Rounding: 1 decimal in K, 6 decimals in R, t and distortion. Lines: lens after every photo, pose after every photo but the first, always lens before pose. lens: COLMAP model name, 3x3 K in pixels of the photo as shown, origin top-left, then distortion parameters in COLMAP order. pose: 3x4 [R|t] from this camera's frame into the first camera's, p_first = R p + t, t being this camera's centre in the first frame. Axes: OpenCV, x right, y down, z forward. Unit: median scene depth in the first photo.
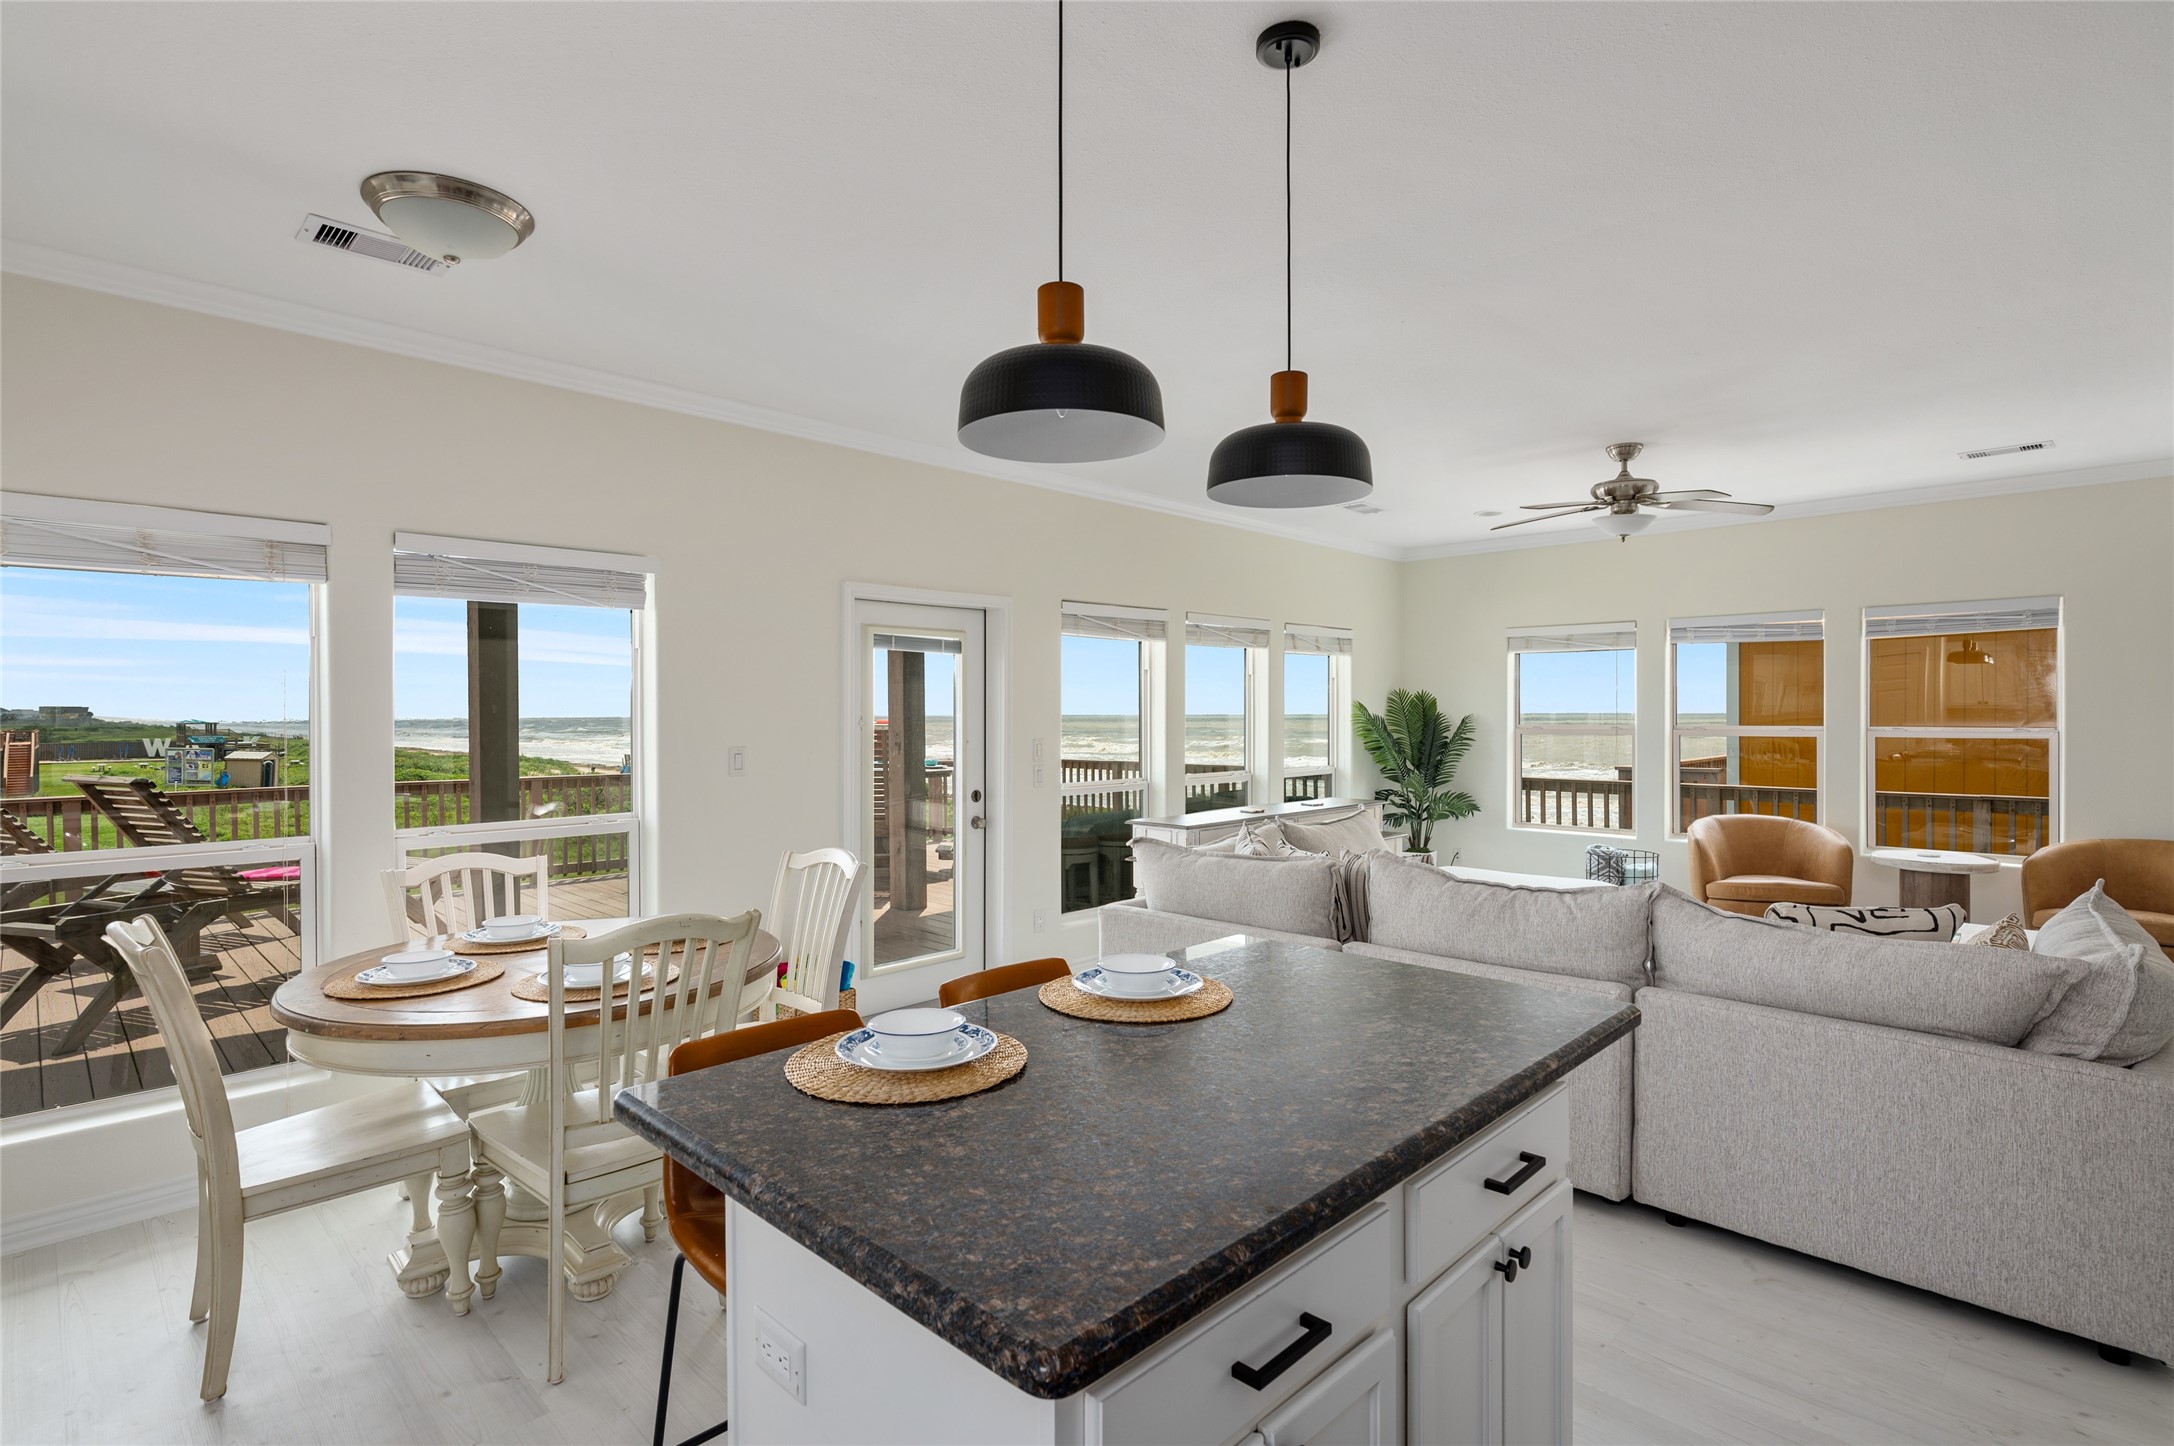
lens RADIAL K [[1057.6, 0, 1092.6], [0, 1057.6, 728.9], [0, 0, 1]] dist [-0.000177, 0.000038]
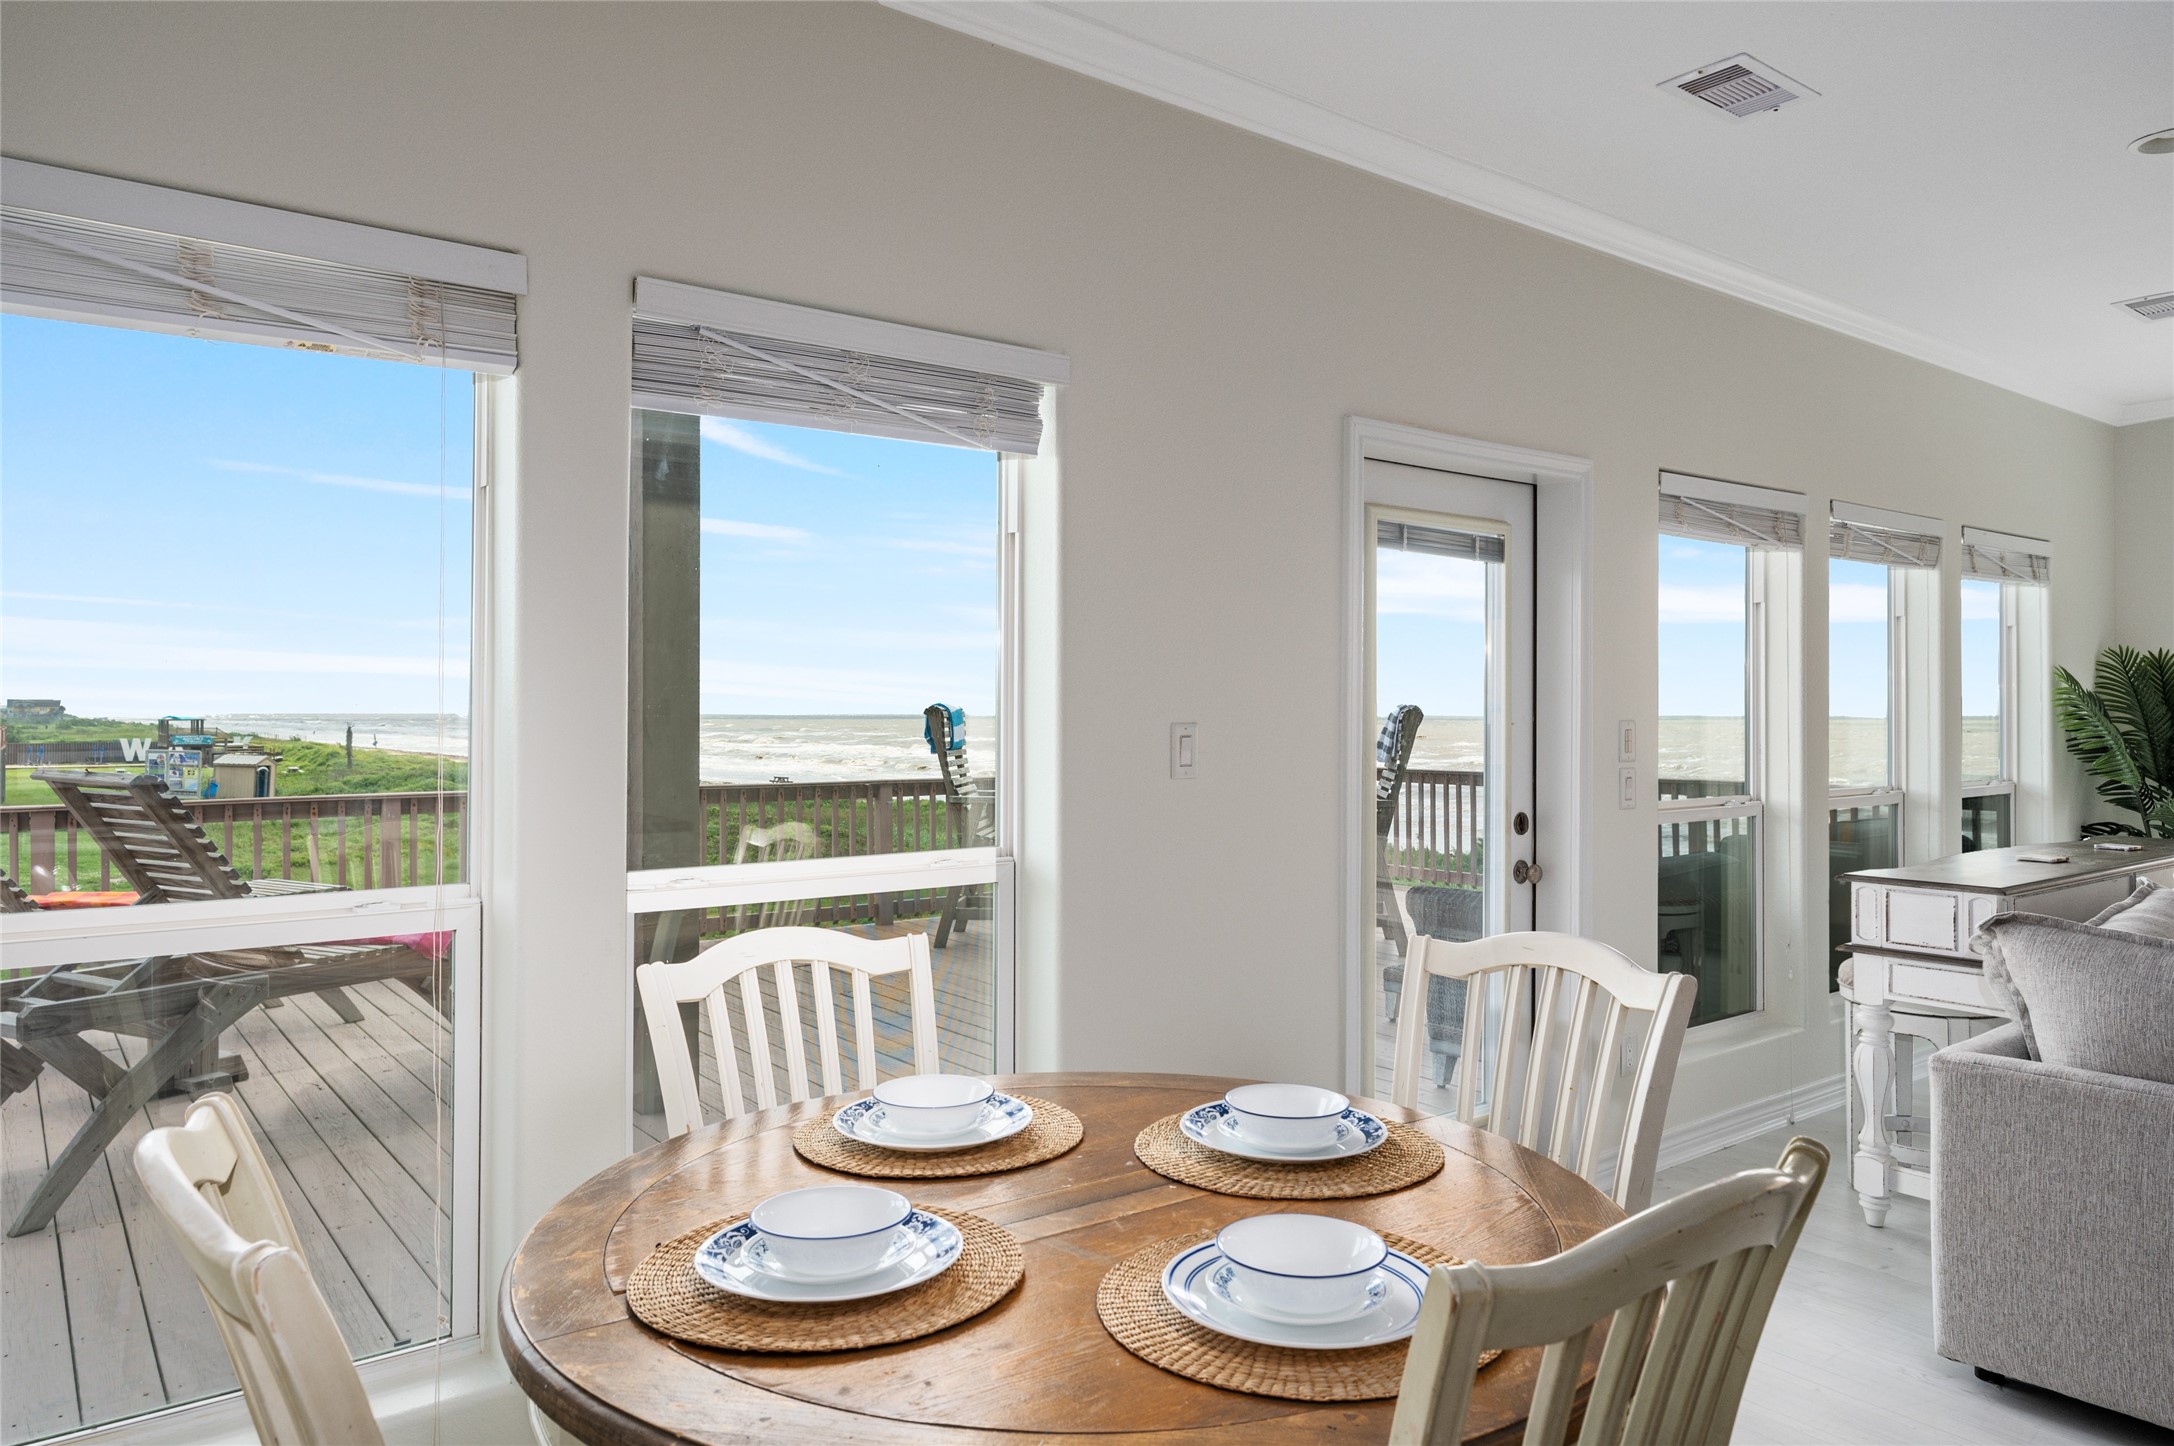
lens RADIAL K [[1415.0, 0, 1082.3], [0, 1415.0, 711.7], [0, 0, 1]] dist [-0.001991, 0.001717]
pose [[0.991089, 0.003576, -0.133154, -0.203700], [-0.005768, 0.999854, -0.016084, 0.016060], [0.133077, 0.016709, 0.990965, 0.208891]]
